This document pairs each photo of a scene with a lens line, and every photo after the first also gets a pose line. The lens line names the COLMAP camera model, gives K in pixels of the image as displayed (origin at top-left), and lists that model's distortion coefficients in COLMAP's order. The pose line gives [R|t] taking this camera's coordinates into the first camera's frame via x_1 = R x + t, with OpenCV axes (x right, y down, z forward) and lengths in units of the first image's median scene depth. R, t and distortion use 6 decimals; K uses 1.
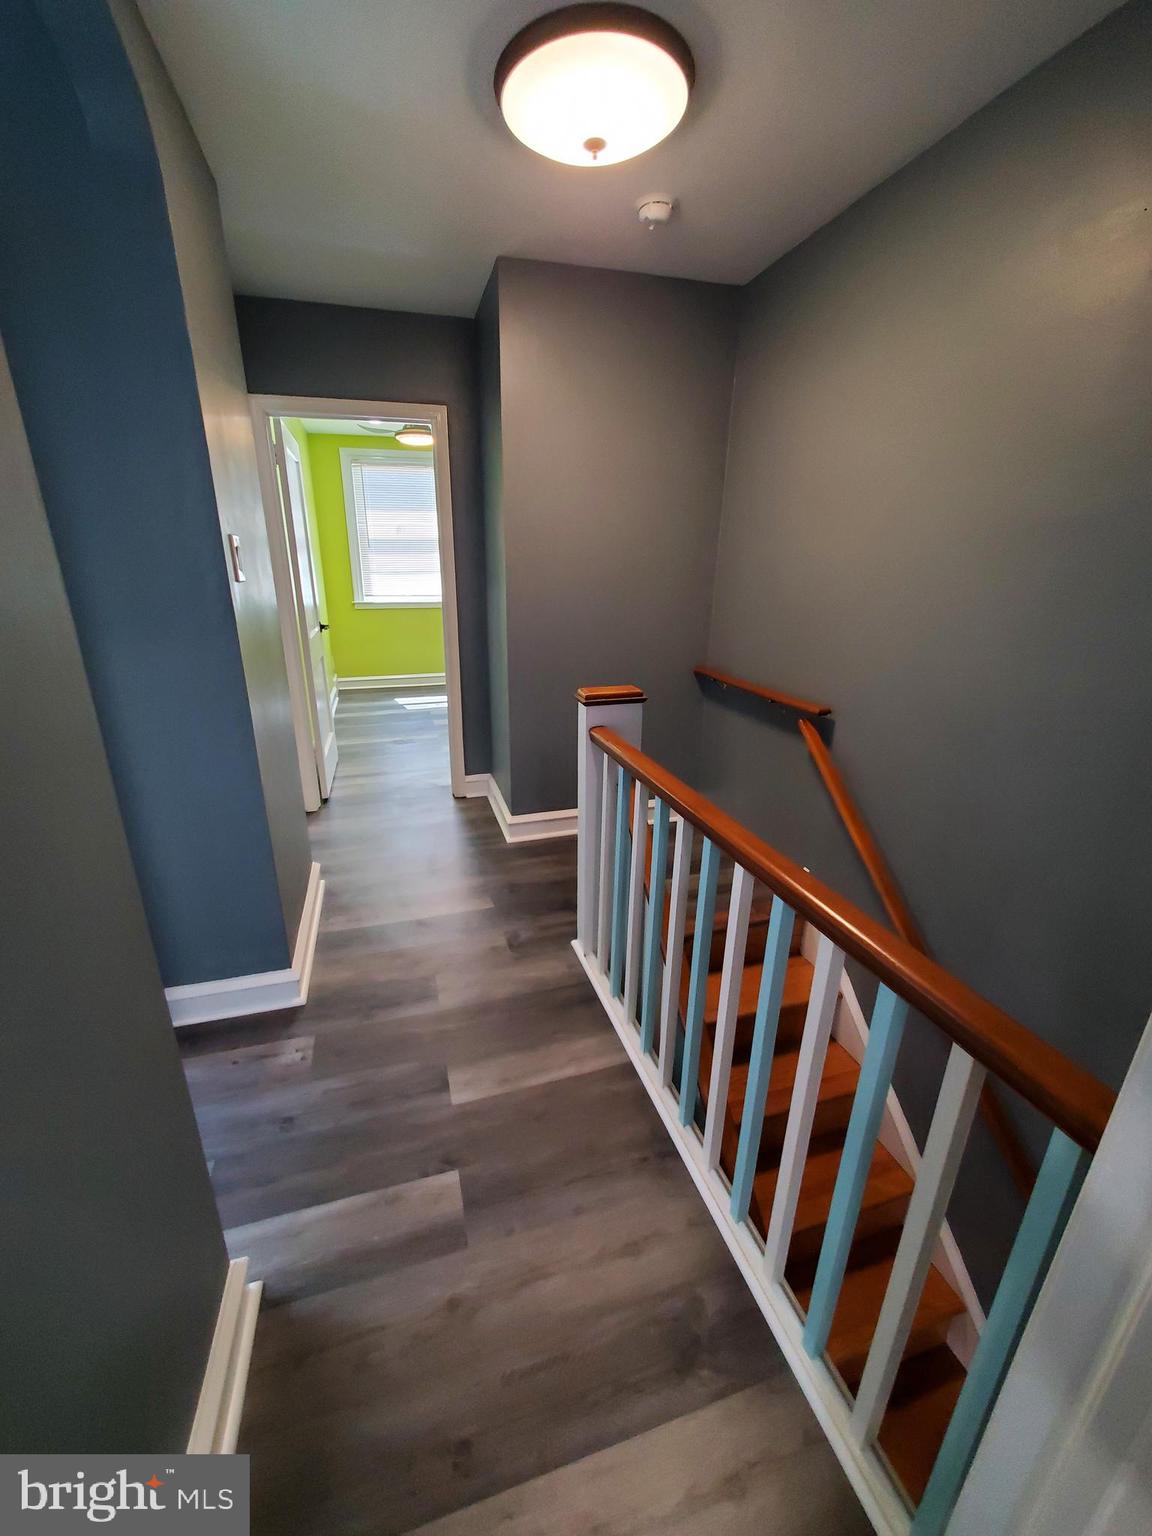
lens RADIAL K [[605.1, 0, 585.6], [0, 605.1, 764.1], [0, 0, 1]] dist [0.002862, -0.002388]
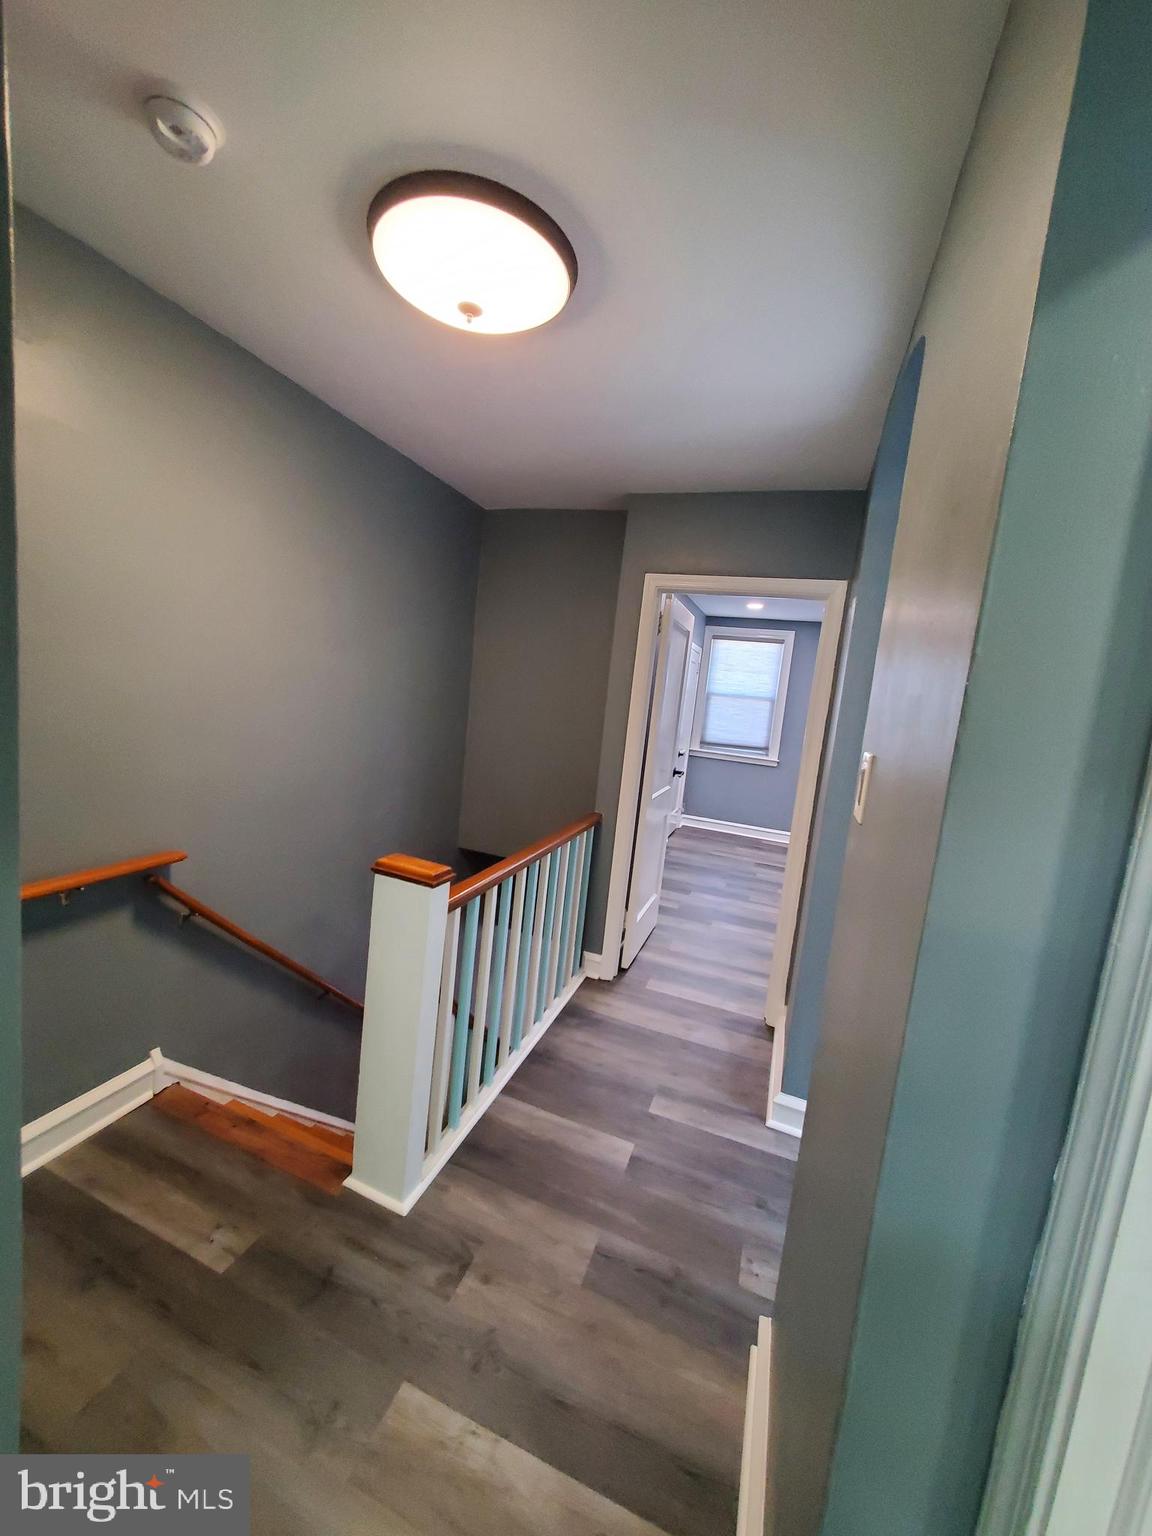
lens RADIAL K [[605.1, 0, 572.8], [0, 605.1, 767.2], [0, 0, 1]] dist [0.002862, -0.002388]
pose [[-0.777900, -0.174003, 0.603817, -0.719249], [0.100854, 0.913870, 0.393282, -0.636631], [-0.620242, 0.366831, -0.693350, 1.608794]]
